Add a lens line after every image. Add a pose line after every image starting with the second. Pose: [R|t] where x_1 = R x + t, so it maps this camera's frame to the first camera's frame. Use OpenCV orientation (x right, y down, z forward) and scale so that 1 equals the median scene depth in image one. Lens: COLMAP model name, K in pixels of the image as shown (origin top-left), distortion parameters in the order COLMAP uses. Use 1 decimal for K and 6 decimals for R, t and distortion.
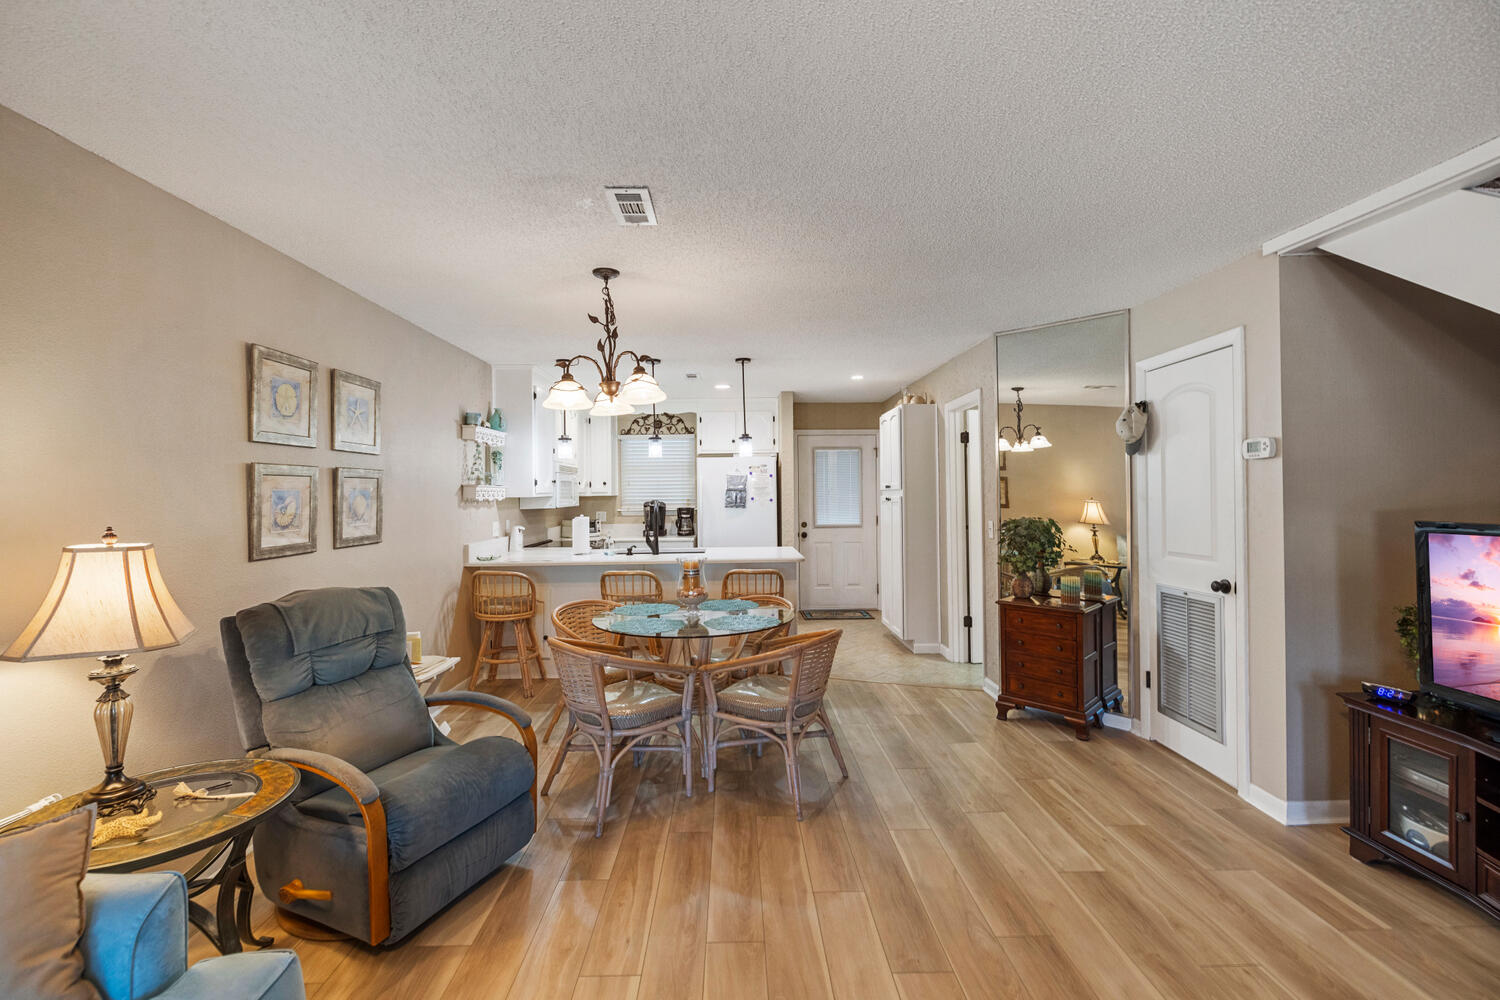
lens RADIAL K [[624.1, 0, 746.8], [0, 624.1, 486.5], [0, 0, 1]] dist [-0.000107, -0.000011]
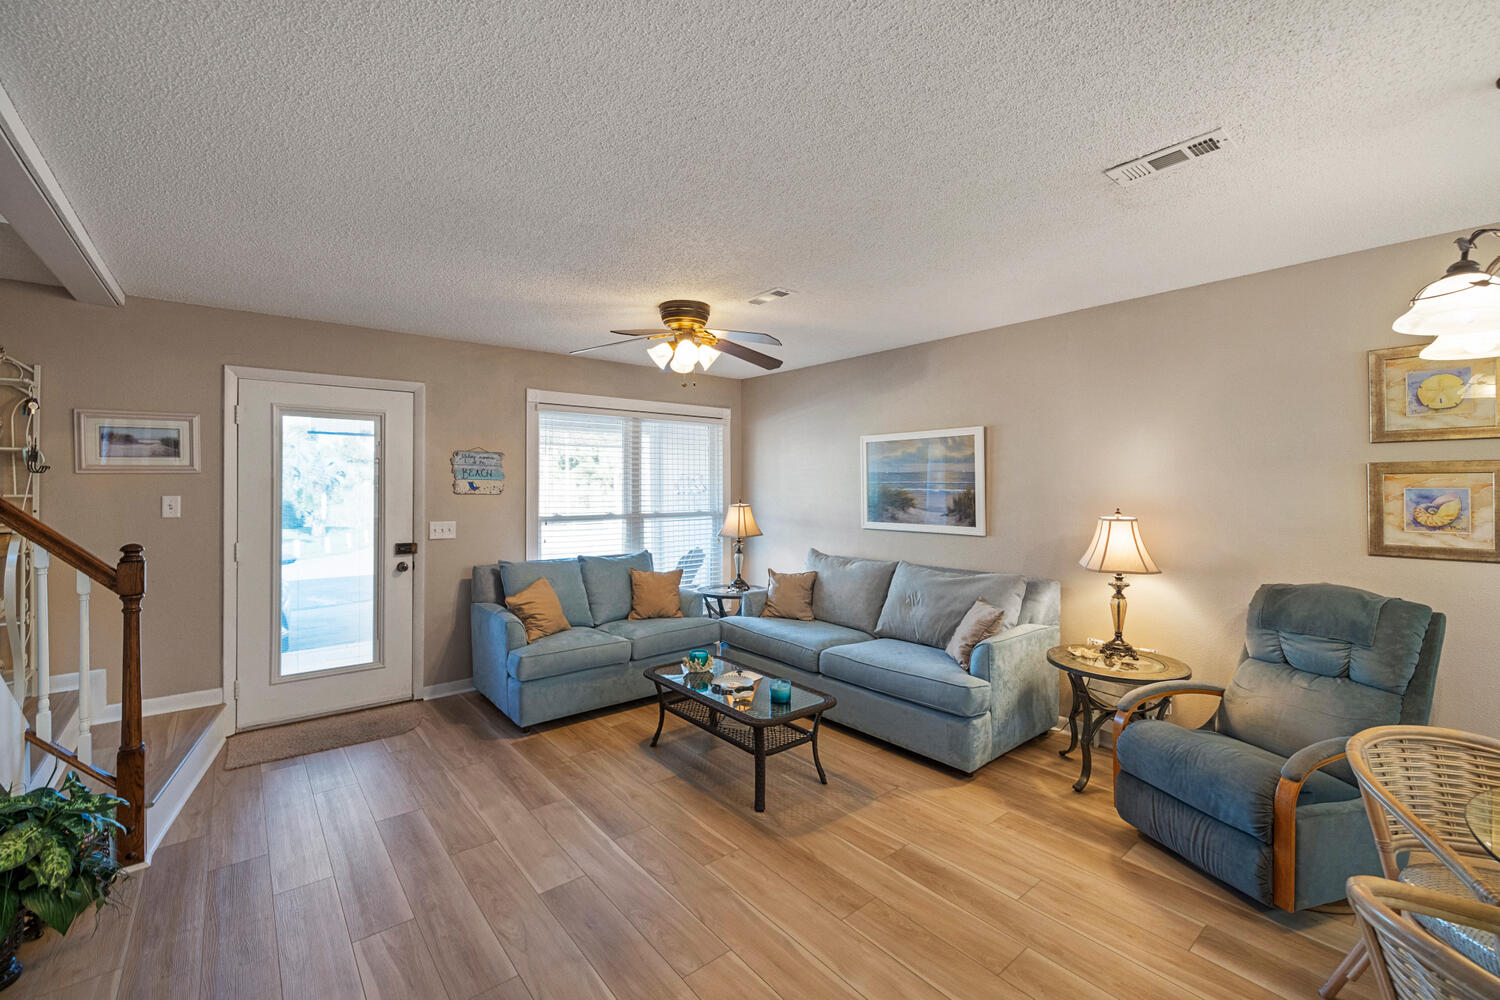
lens RADIAL K [[633.0, 0, 744.3], [0, 633.0, 478.2], [0, 0, 1]] dist [0.000242, -0.000135]
pose [[-0.783974, 0.001332, -0.620792, 0.676280], [0.011785, 0.999849, -0.012736, -0.010263], [0.620682, -0.017301, -0.783871, 1.115241]]
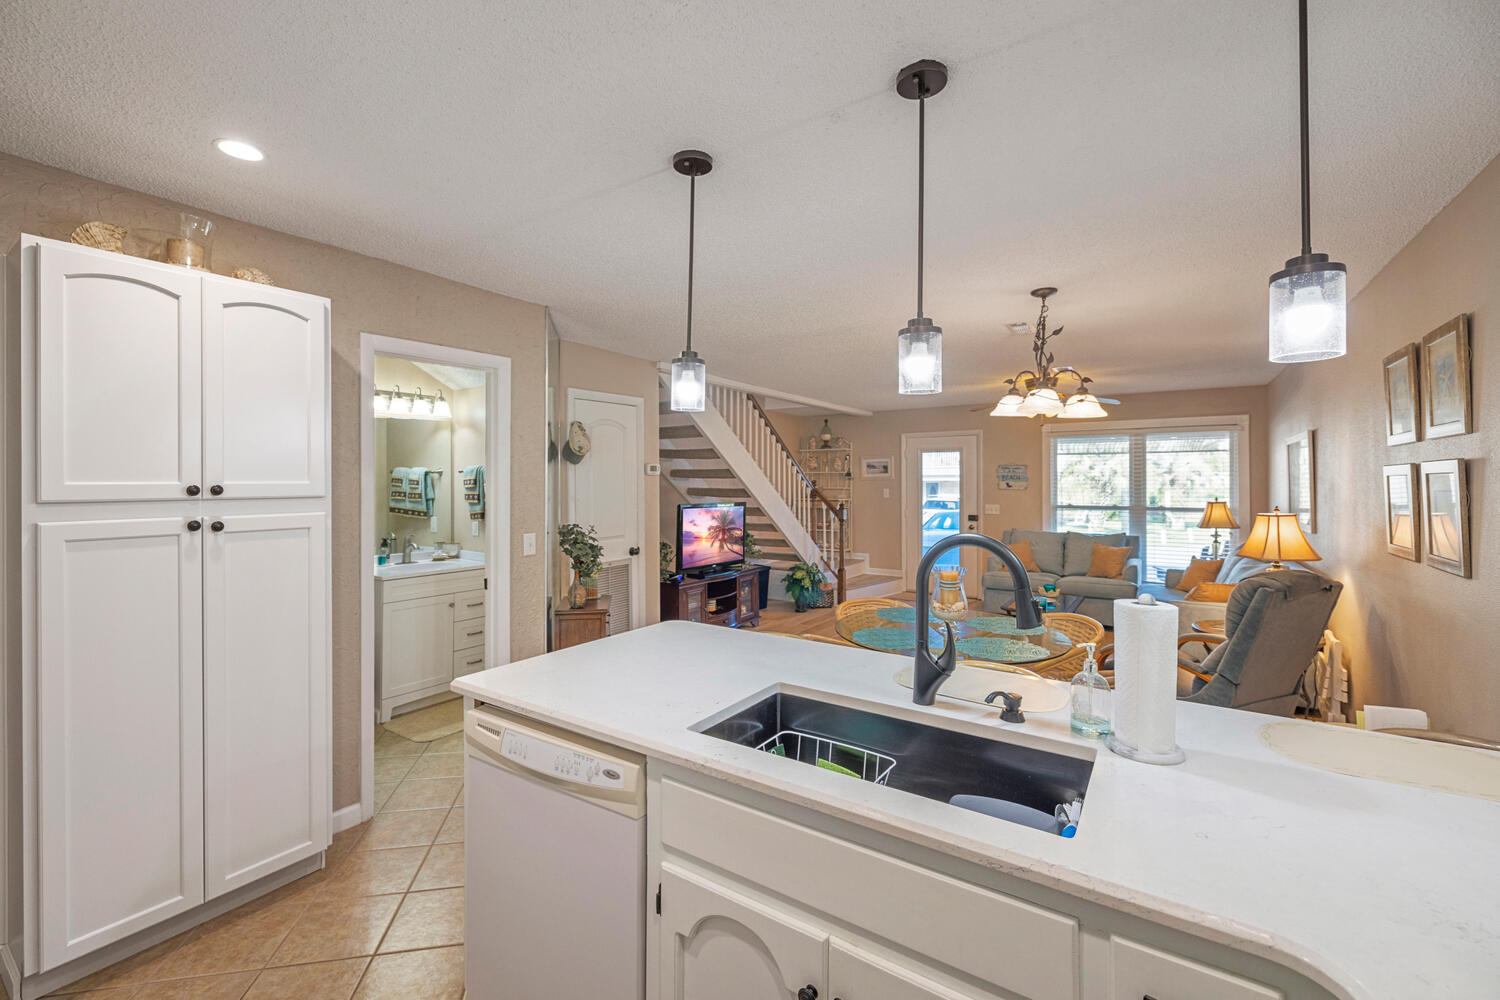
lens RADIAL K [[624.1, 0, 746.8], [0, 624.1, 486.5], [0, 0, 1]] dist [-0.000107, -0.000011]
pose [[-0.825281, 0.005552, 0.564694, -0.457008], [0.002295, 0.999976, -0.006478, 0.003741], [-0.564717, -0.004050, -0.825275, 2.436120]]
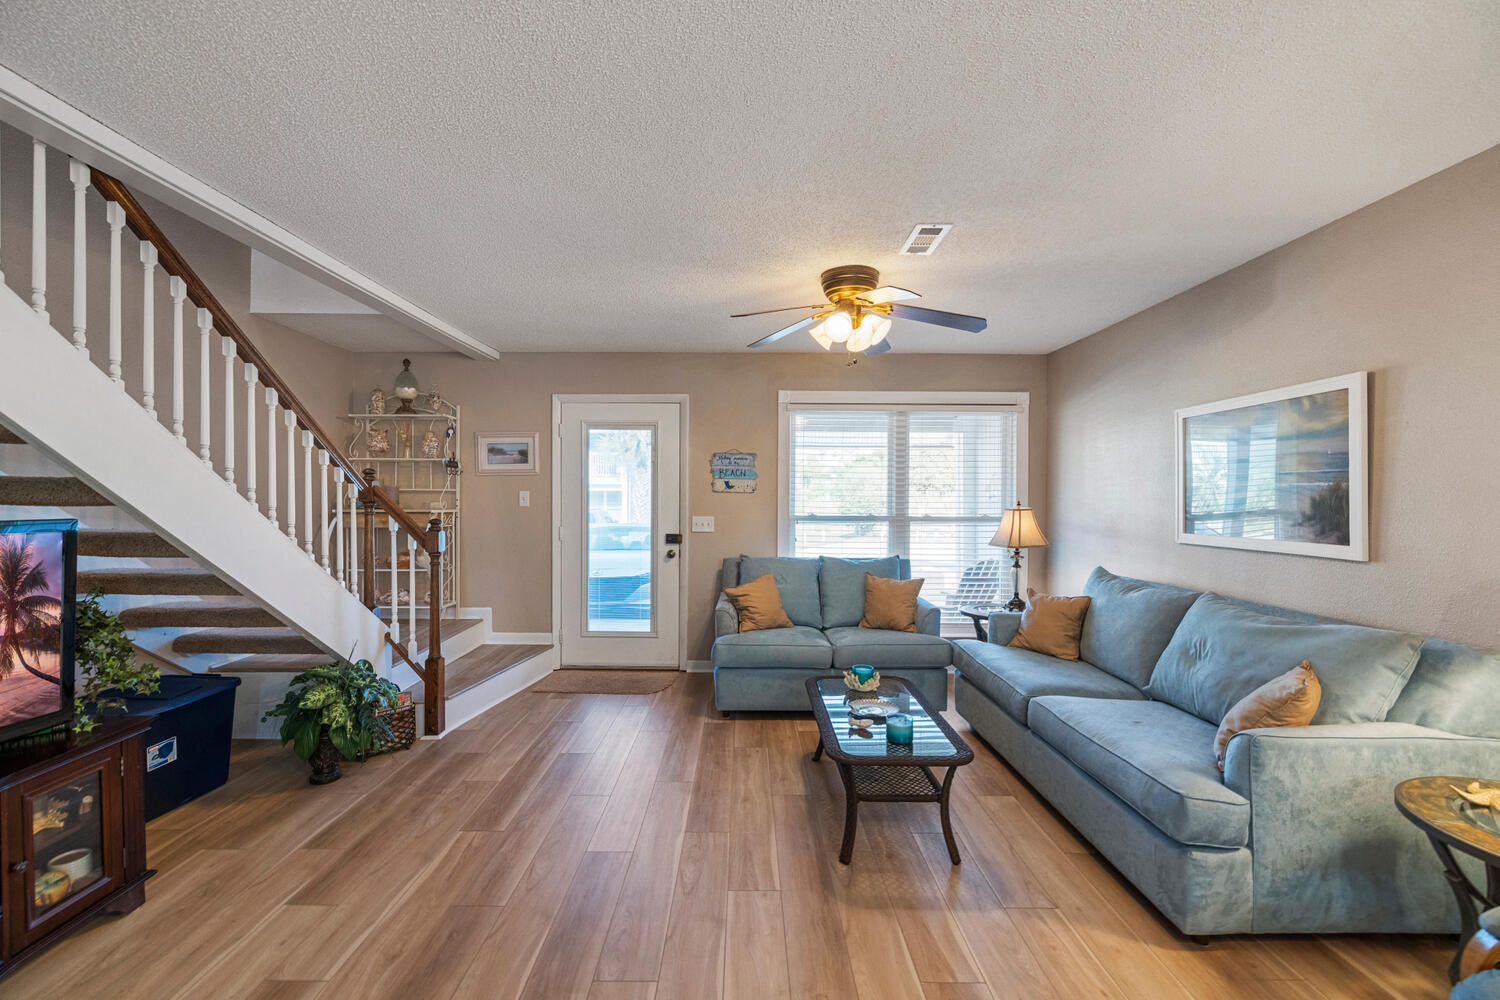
lens RADIAL K [[632.4, 0, 738.8], [0, 632.4, 502.4], [0, 0, 1]] dist [0.001382, 0.000107]
pose [[-0.999785, 0.003804, 0.020402, 0.117571], [0.003820, 0.999992, 0.000744, 0.030708], [-0.020399, 0.000822, -0.999792, 1.176816]]
